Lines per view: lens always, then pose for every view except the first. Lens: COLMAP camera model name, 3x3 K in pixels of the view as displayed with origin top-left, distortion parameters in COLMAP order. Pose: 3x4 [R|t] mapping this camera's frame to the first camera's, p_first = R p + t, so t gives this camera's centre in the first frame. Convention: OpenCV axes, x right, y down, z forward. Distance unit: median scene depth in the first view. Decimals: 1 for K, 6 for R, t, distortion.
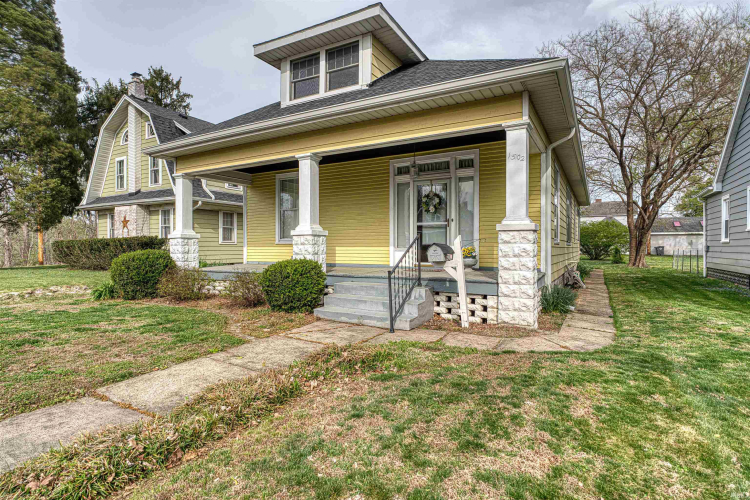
lens RADIAL K [[391.3, 0, 372.0], [0, 391.3, 251.7], [0, 0, 1]] dist [-0.005392, -0.000375]
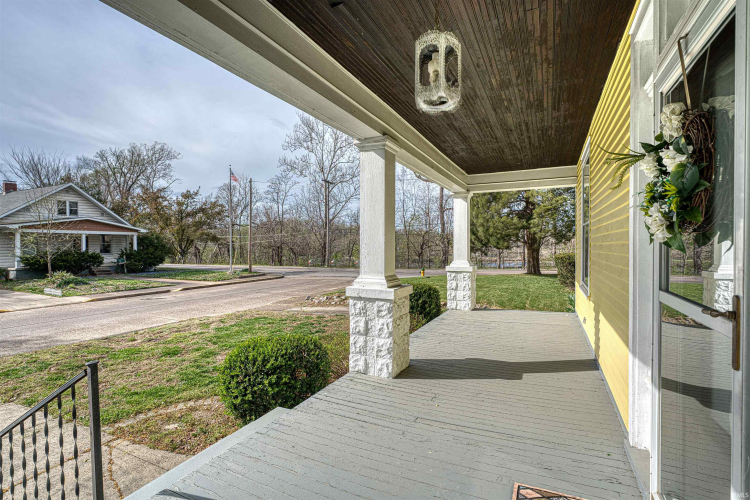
lens RADIAL K [[361.3, 0, 373.8], [0, 361.3, 246.9], [0, 0, 1]] dist [-0.003194, 0.000242]
pose [[0.073059, 0.003607, -0.997321, 0.321929], [-0.005882, 0.999978, 0.003185, -0.107631], [0.997310, 0.005633, 0.073078, 0.958996]]
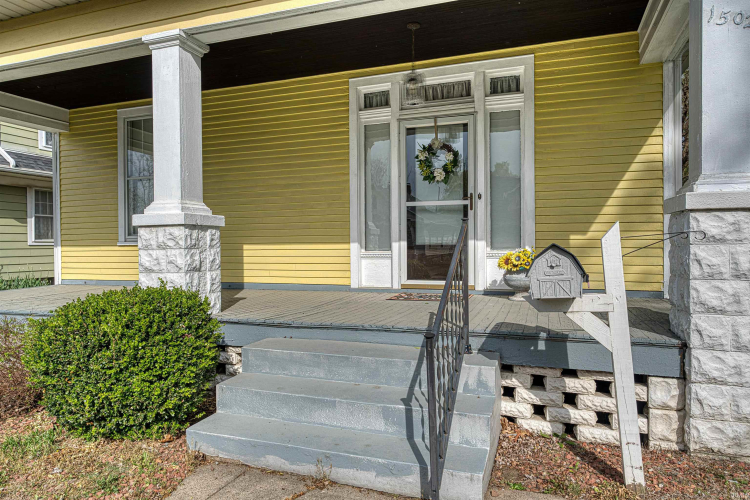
lens RADIAL K [[499.3, 0, 376.1], [0, 499.3, 248.9], [0, 0, 1]] dist [-0.003959, 0.000104]
pose [[0.983310, -0.010406, 0.181640, -0.047573], [0.011299, 0.999929, -0.003883, -0.012465], [-0.181587, 0.005871, 0.983357, 0.421025]]
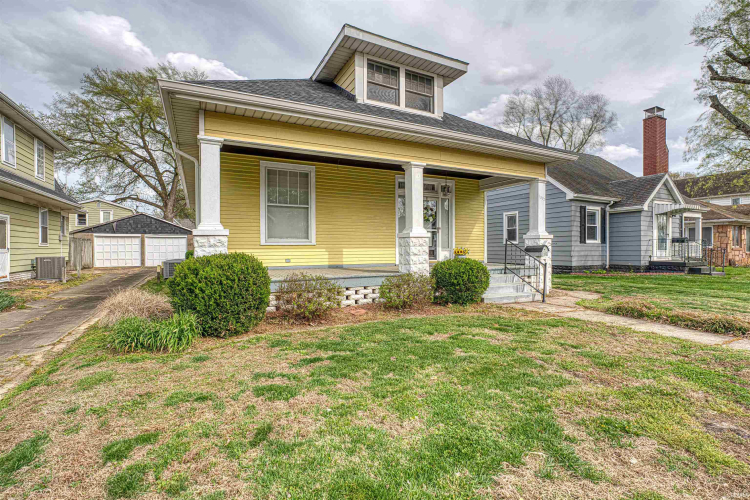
lens RADIAL K [[348.6, 0, 375.4], [0, 348.6, 248.4], [0, 0, 1]] dist [0.005947, -0.000469]
pose [[0.544347, -0.004171, 0.838849, -1.032802], [0.017110, 0.999835, -0.006132, -0.006309], [-0.838685, 0.017691, 0.544329, 0.565891]]
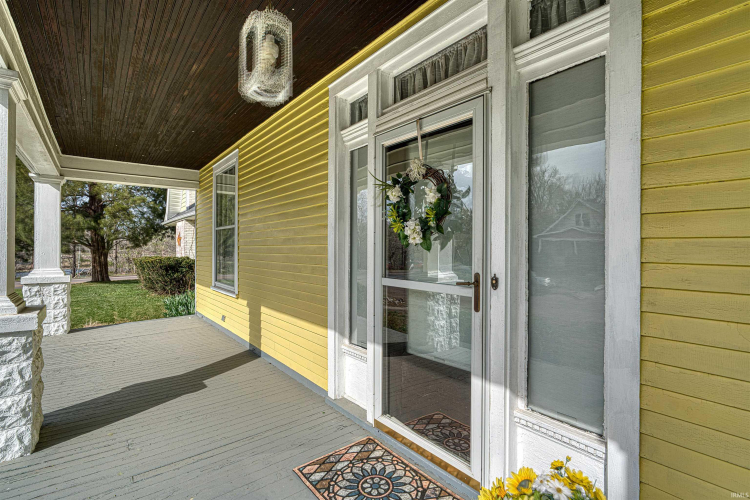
lens RADIAL K [[361.3, 0, 373.7], [0, 361.3, 249.3], [0, 0, 1]] dist [-0.003194, 0.000242]
pose [[0.925274, 0.002066, -0.379294, 0.238912], [-0.005662, 0.999949, -0.008367, -0.104824], [0.379258, 0.009890, 0.925238, 0.853157]]
